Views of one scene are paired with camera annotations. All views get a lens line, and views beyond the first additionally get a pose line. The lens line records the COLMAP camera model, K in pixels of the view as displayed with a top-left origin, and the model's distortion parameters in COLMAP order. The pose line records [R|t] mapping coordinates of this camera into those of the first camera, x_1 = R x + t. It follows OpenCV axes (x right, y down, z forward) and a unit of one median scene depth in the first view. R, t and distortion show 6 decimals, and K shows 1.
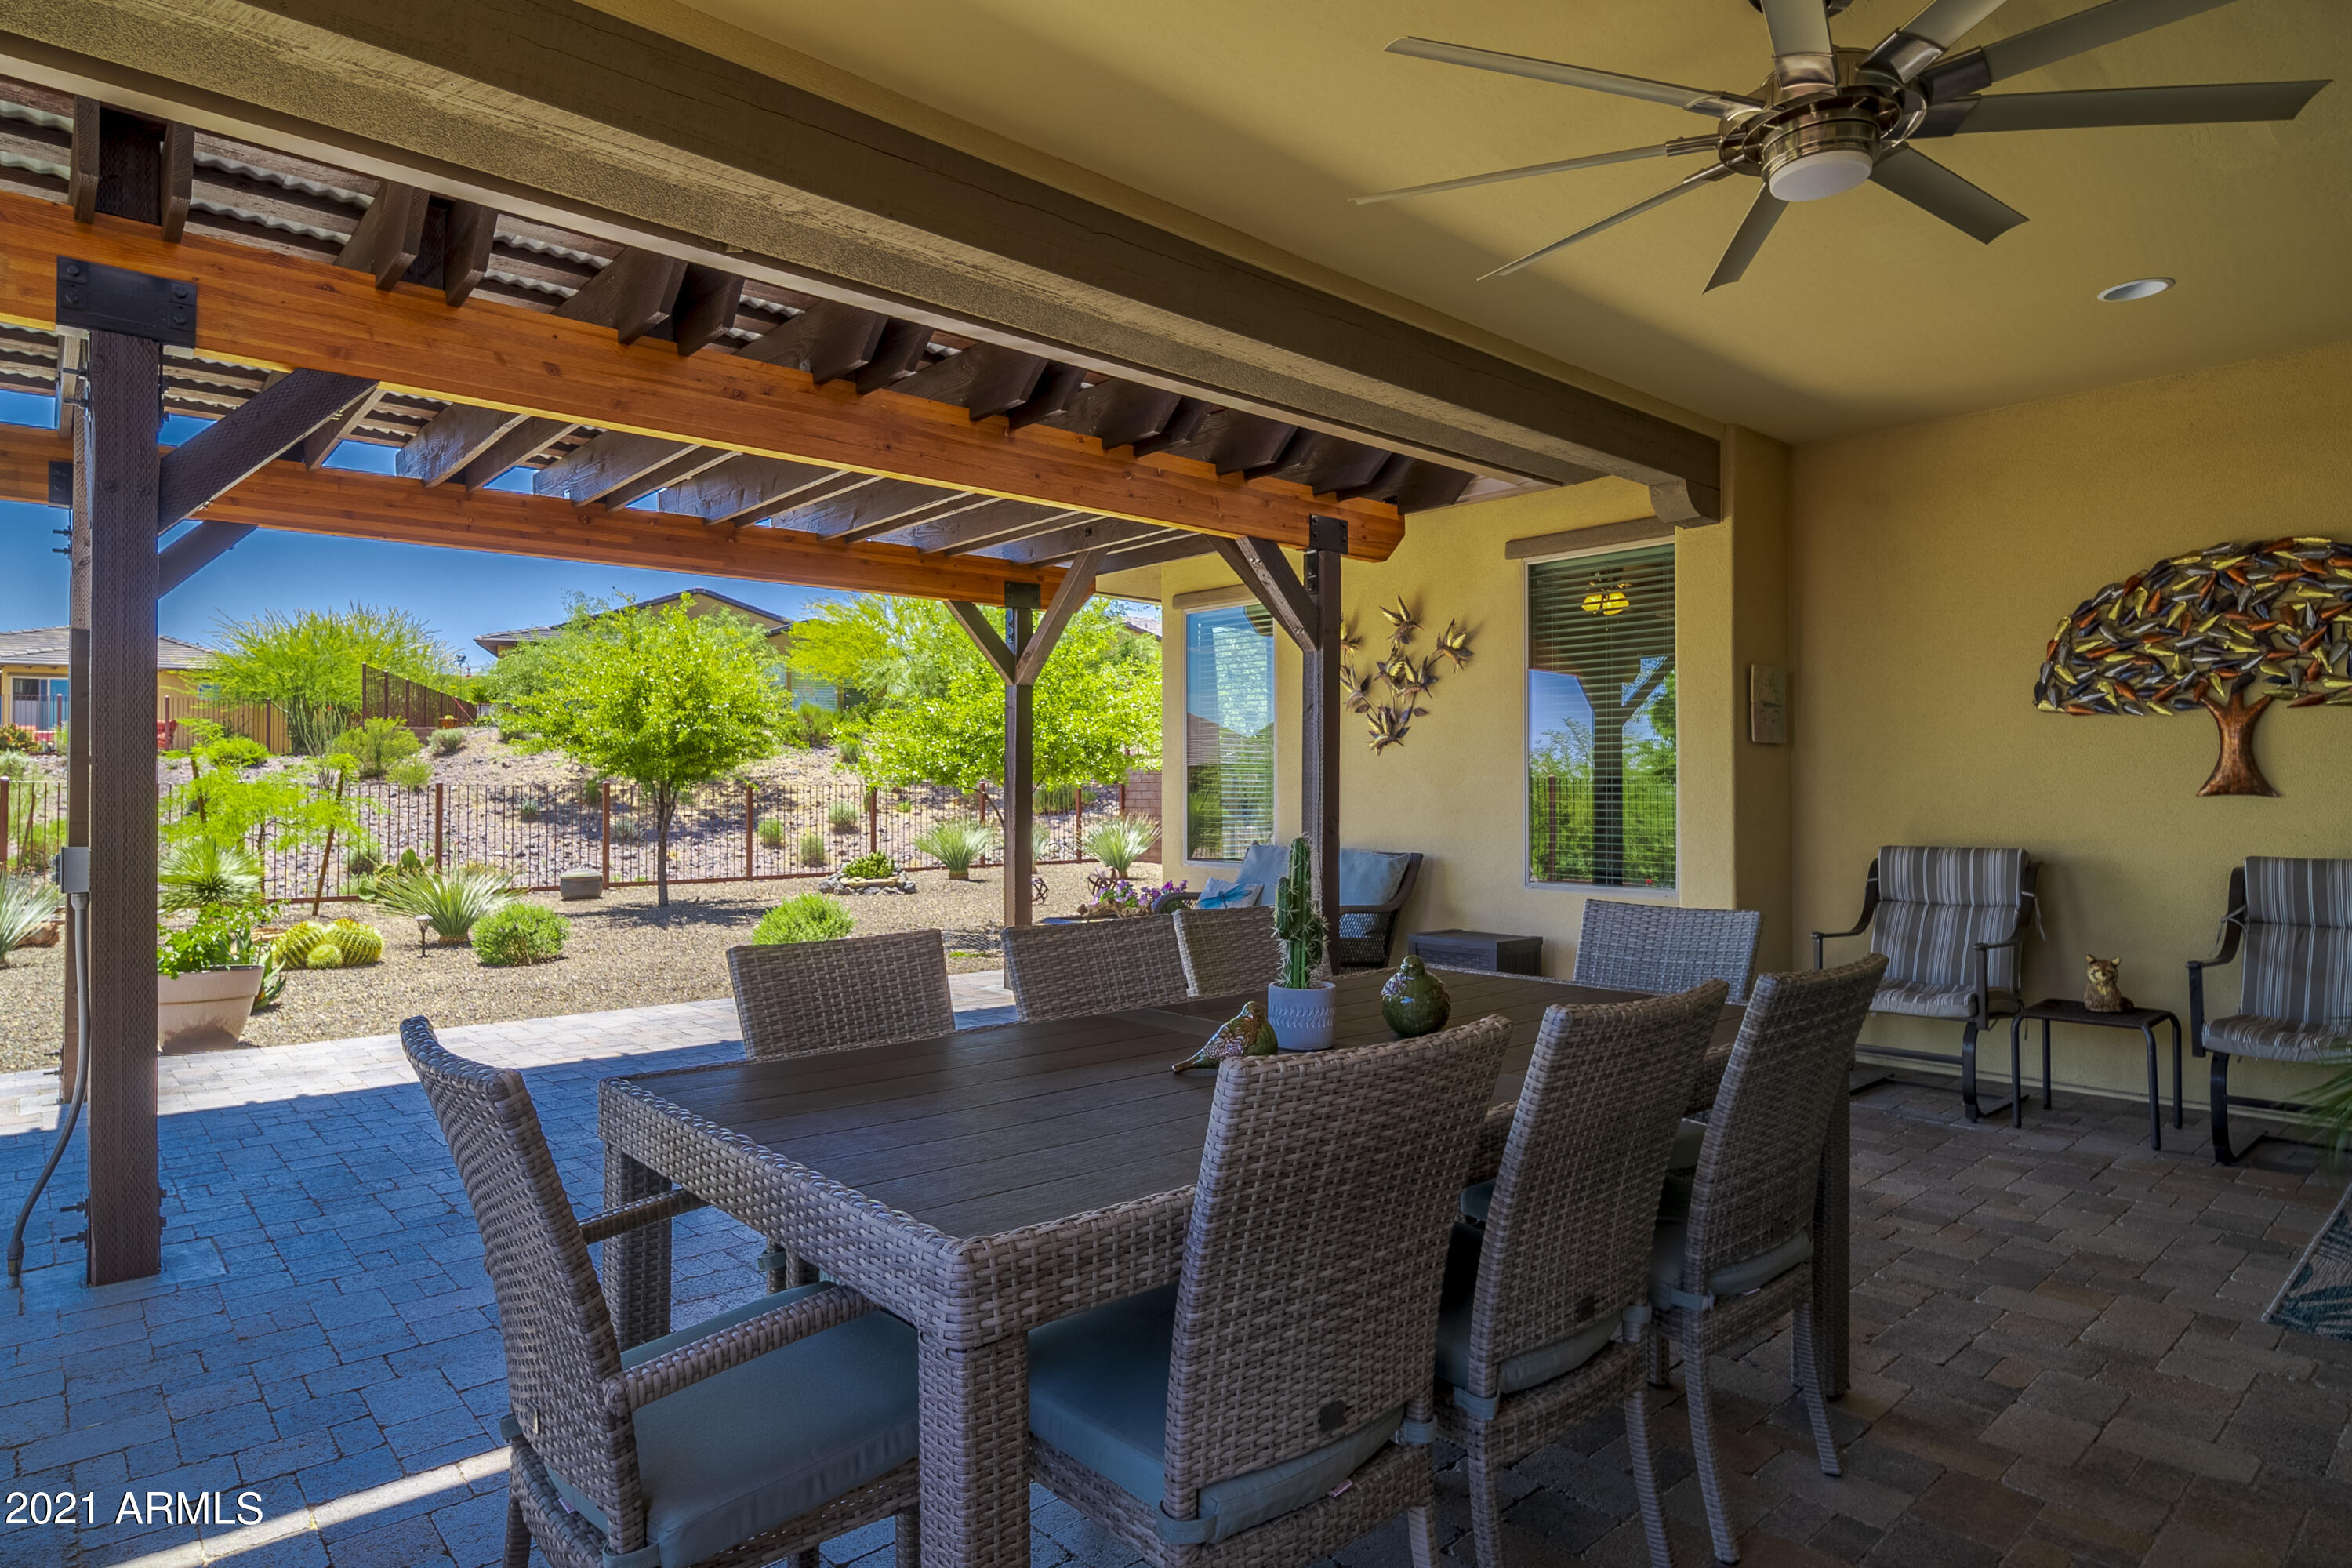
lens RADIAL K [[1279.8, 0, 1158.6], [0, 1279.8, 794.2], [0, 0, 1]] dist [-0.005203, -0.000433]
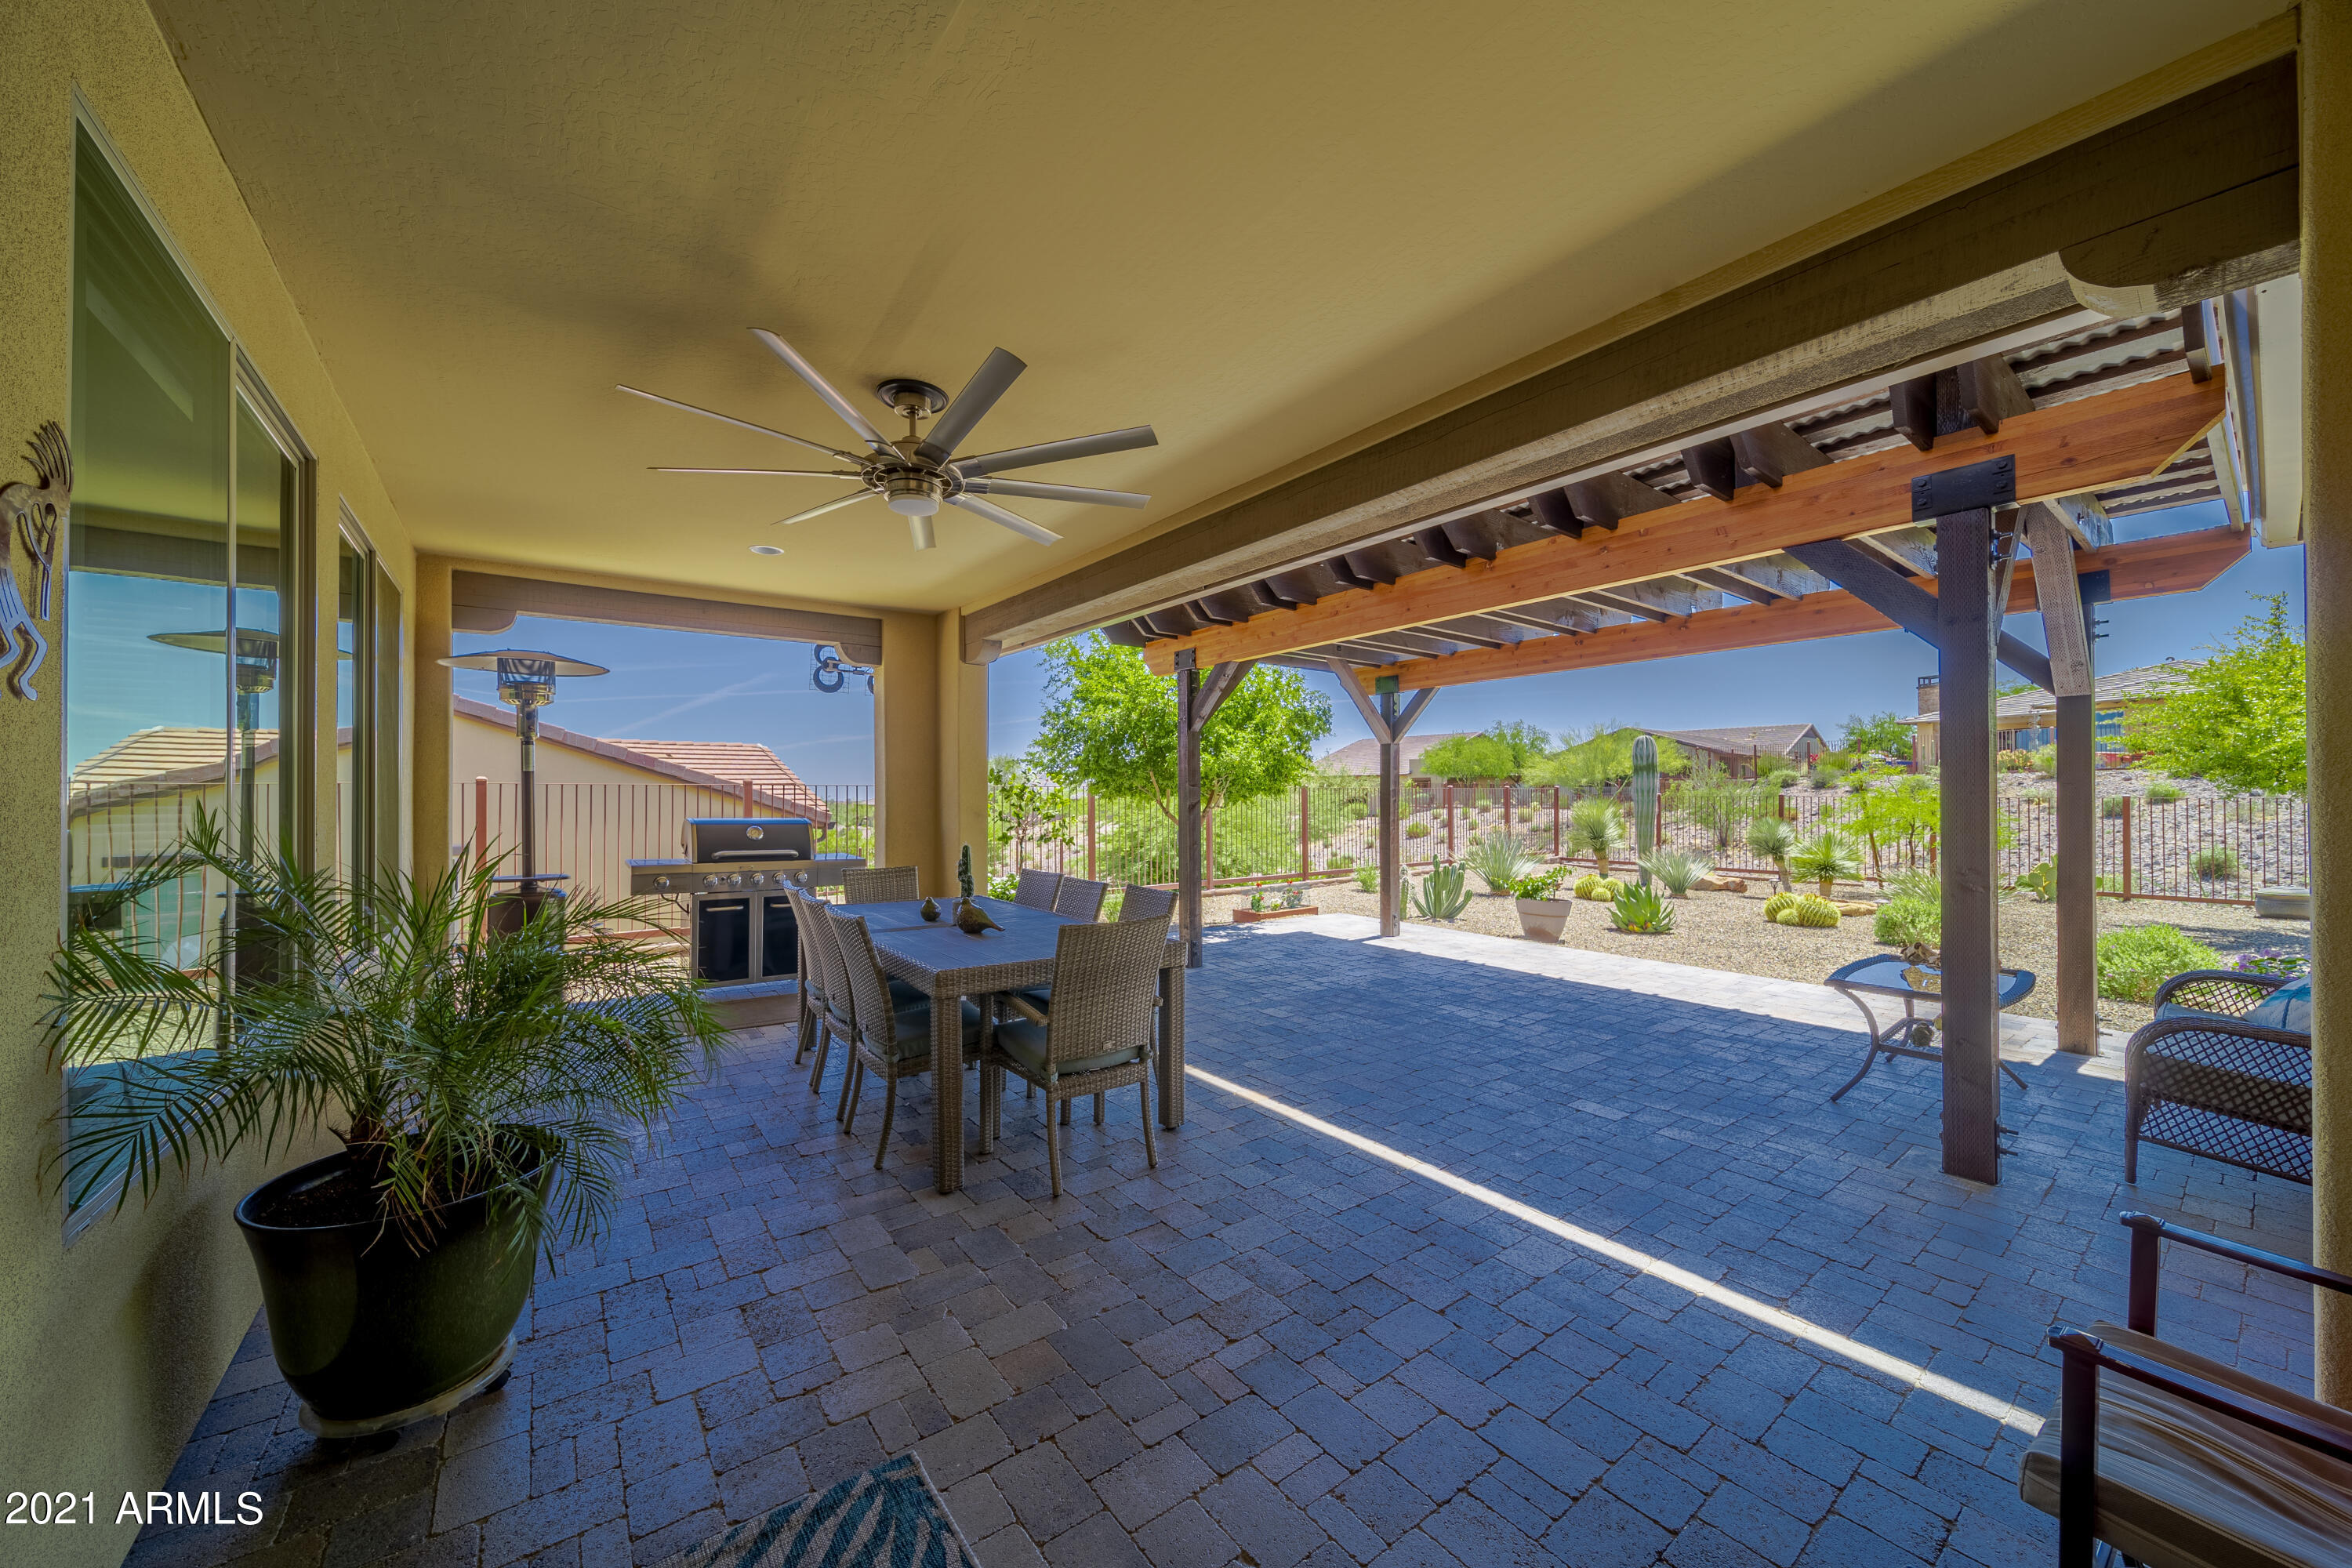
lens RADIAL K [[832.5, 0, 1155.0], [0, 832.5, 779.2], [0, 0, 1]] dist [0.000643, -0.000029]
pose [[-0.089605, -0.020678, -0.995763, 0.818883], [-0.003479, 0.999785, -0.020448, -0.023777], [0.995971, 0.001632, -0.089658, 0.699231]]
